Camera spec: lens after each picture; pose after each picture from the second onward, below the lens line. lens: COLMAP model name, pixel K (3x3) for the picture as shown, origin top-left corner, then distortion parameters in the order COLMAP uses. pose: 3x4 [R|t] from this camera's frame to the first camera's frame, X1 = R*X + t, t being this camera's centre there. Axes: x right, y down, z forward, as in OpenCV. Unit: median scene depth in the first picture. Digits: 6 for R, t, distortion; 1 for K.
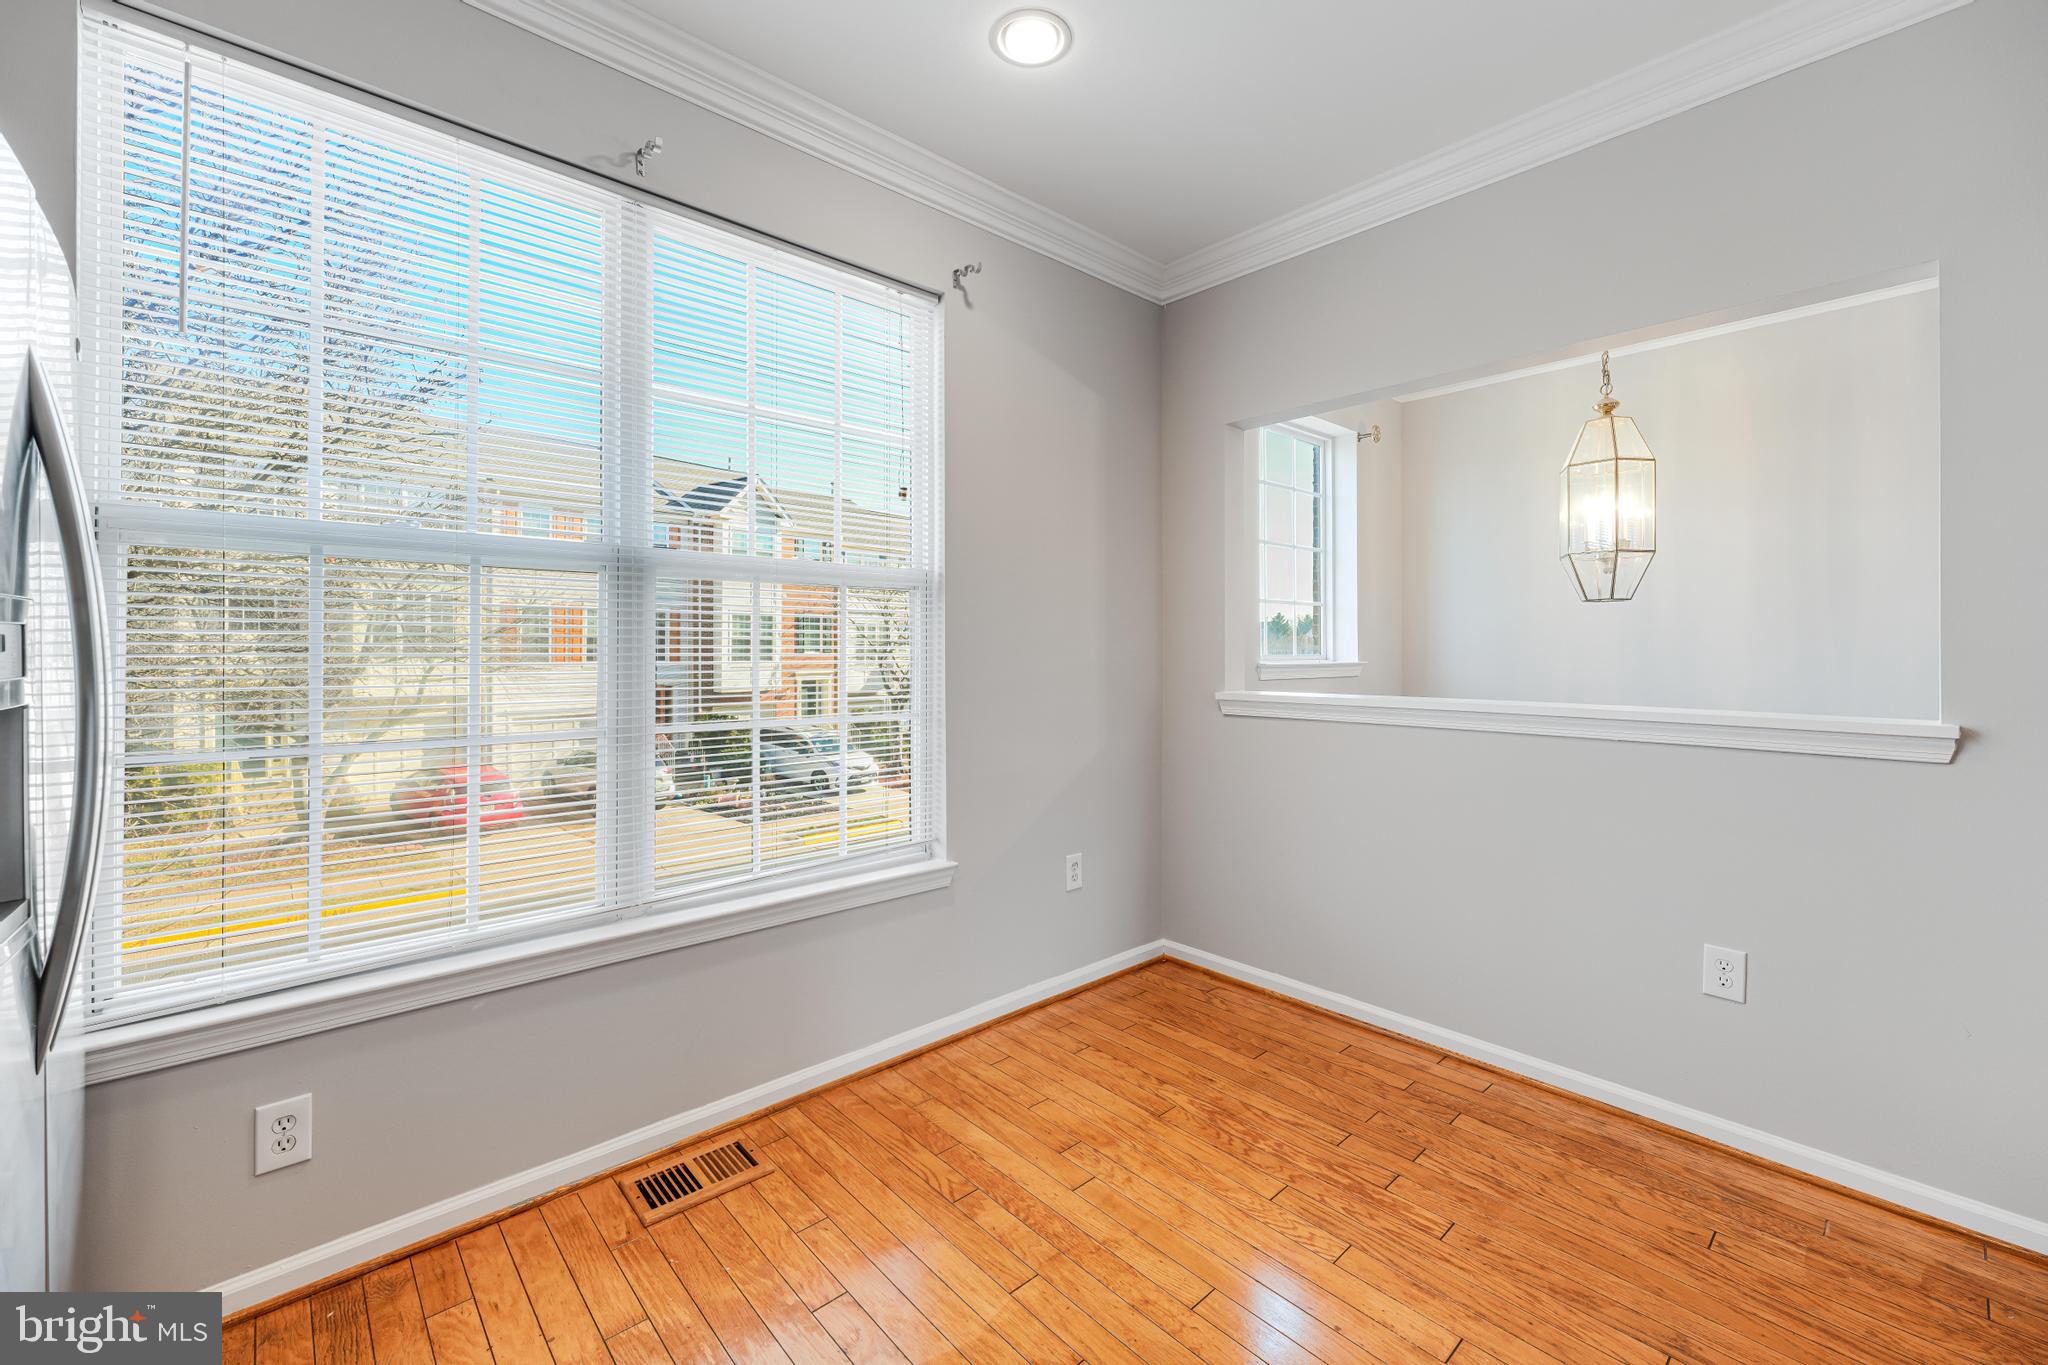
lens RADIAL K [[835.3, 0, 1016.7], [0, 835.3, 653.2], [0, 0, 1]] dist [0.002669, 0.000578]
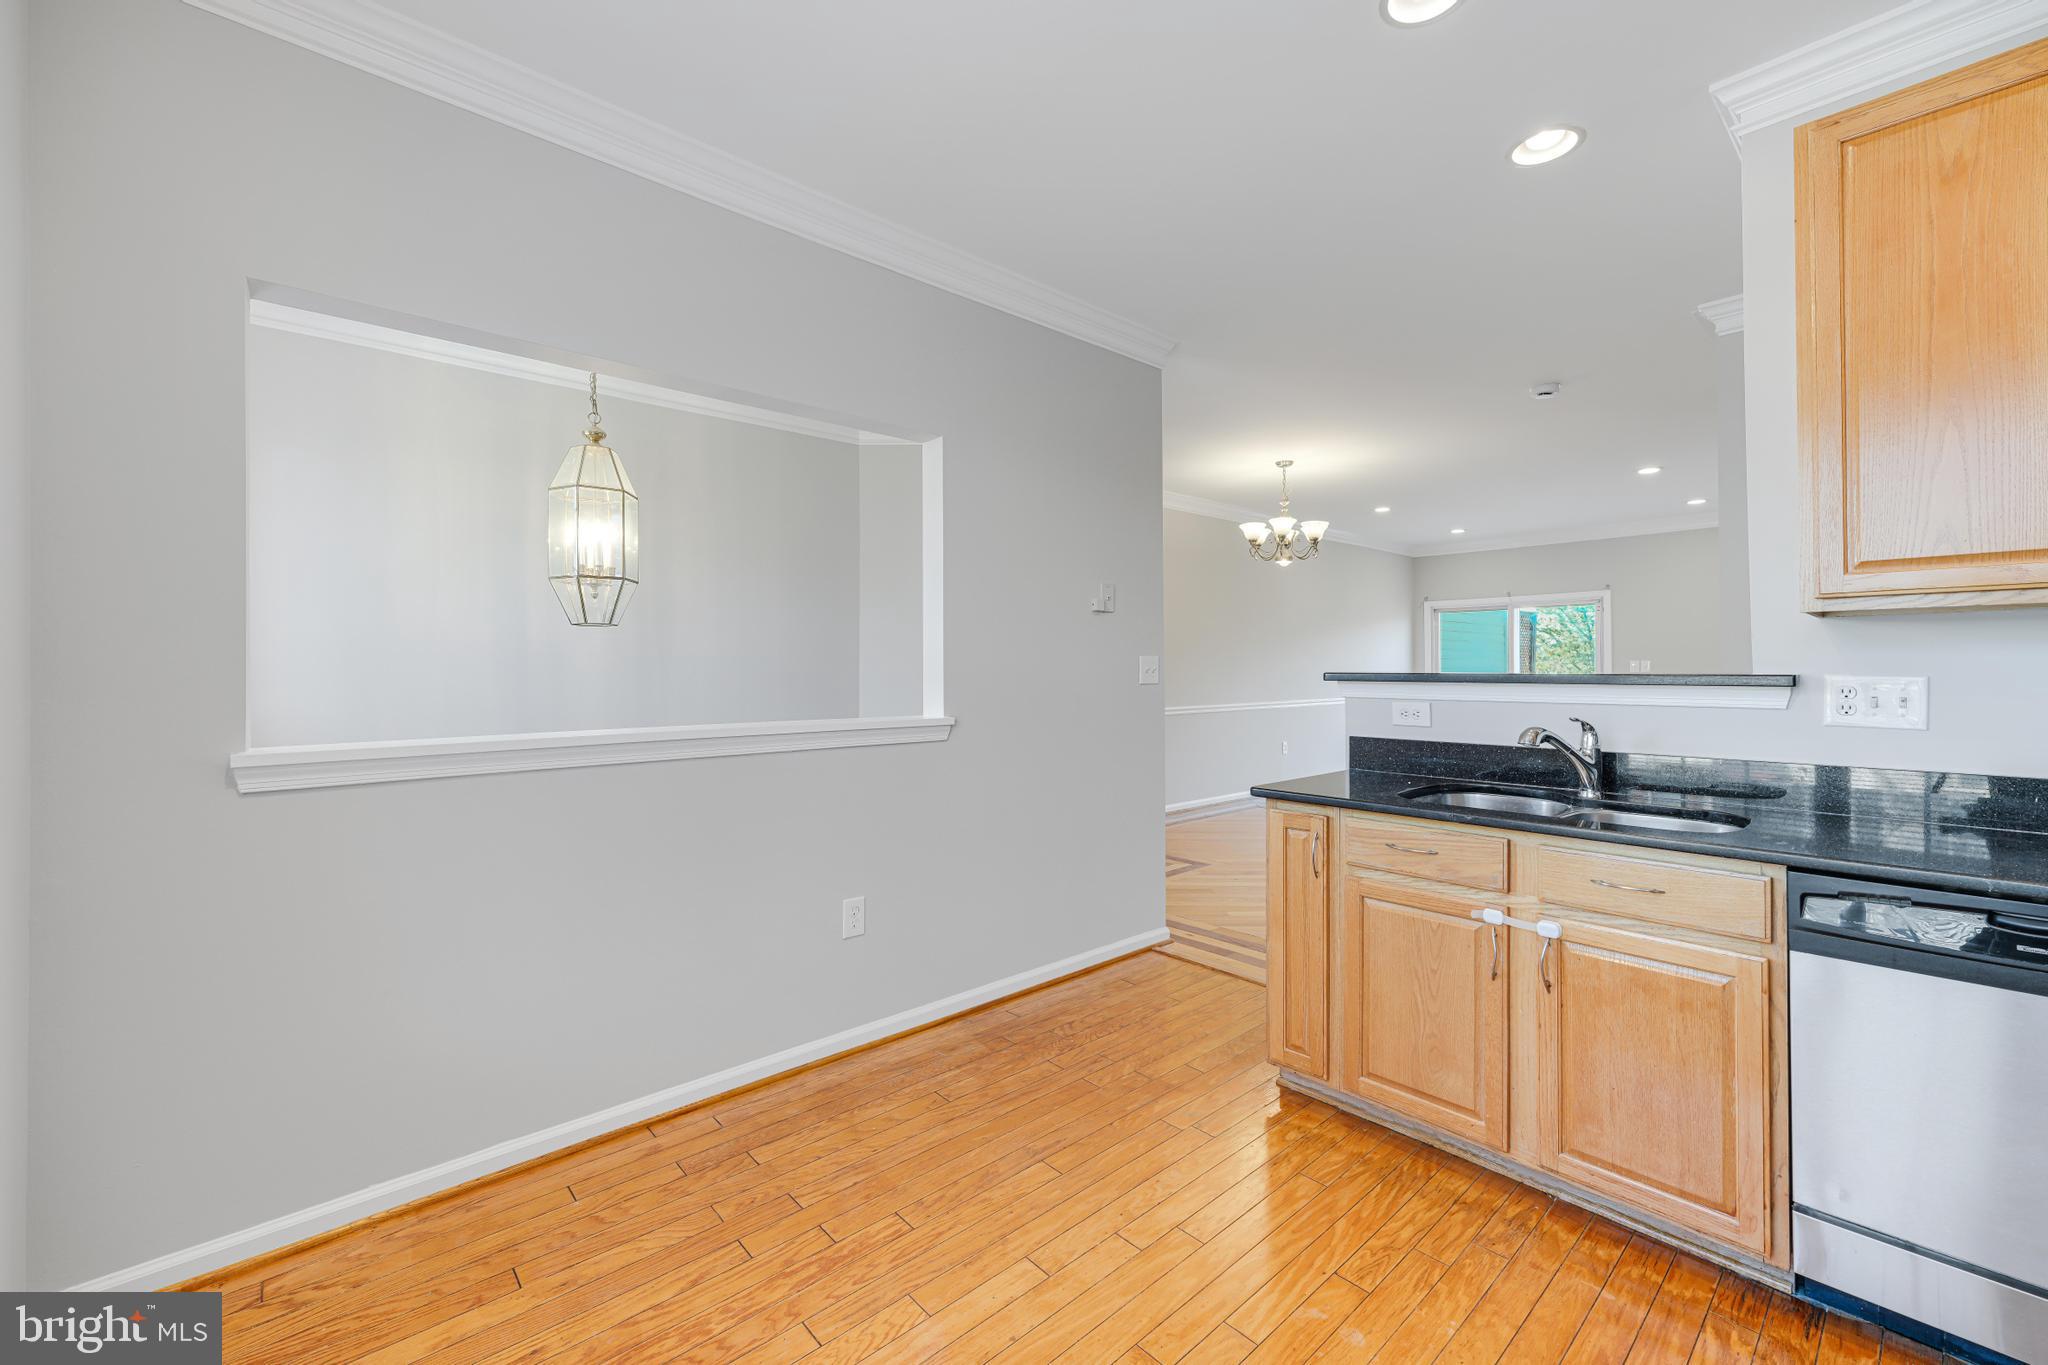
lens RADIAL K [[835.3, 0, 1022.7], [0, 835.3, 666.8], [0, 0, 1]] dist [0.002669, 0.000578]
pose [[0.006097, 0.002060, 0.999979, -0.445135], [0.010726, 0.999940, -0.002125, -0.006092], [-0.999924, 0.010739, 0.006074, 0.681699]]
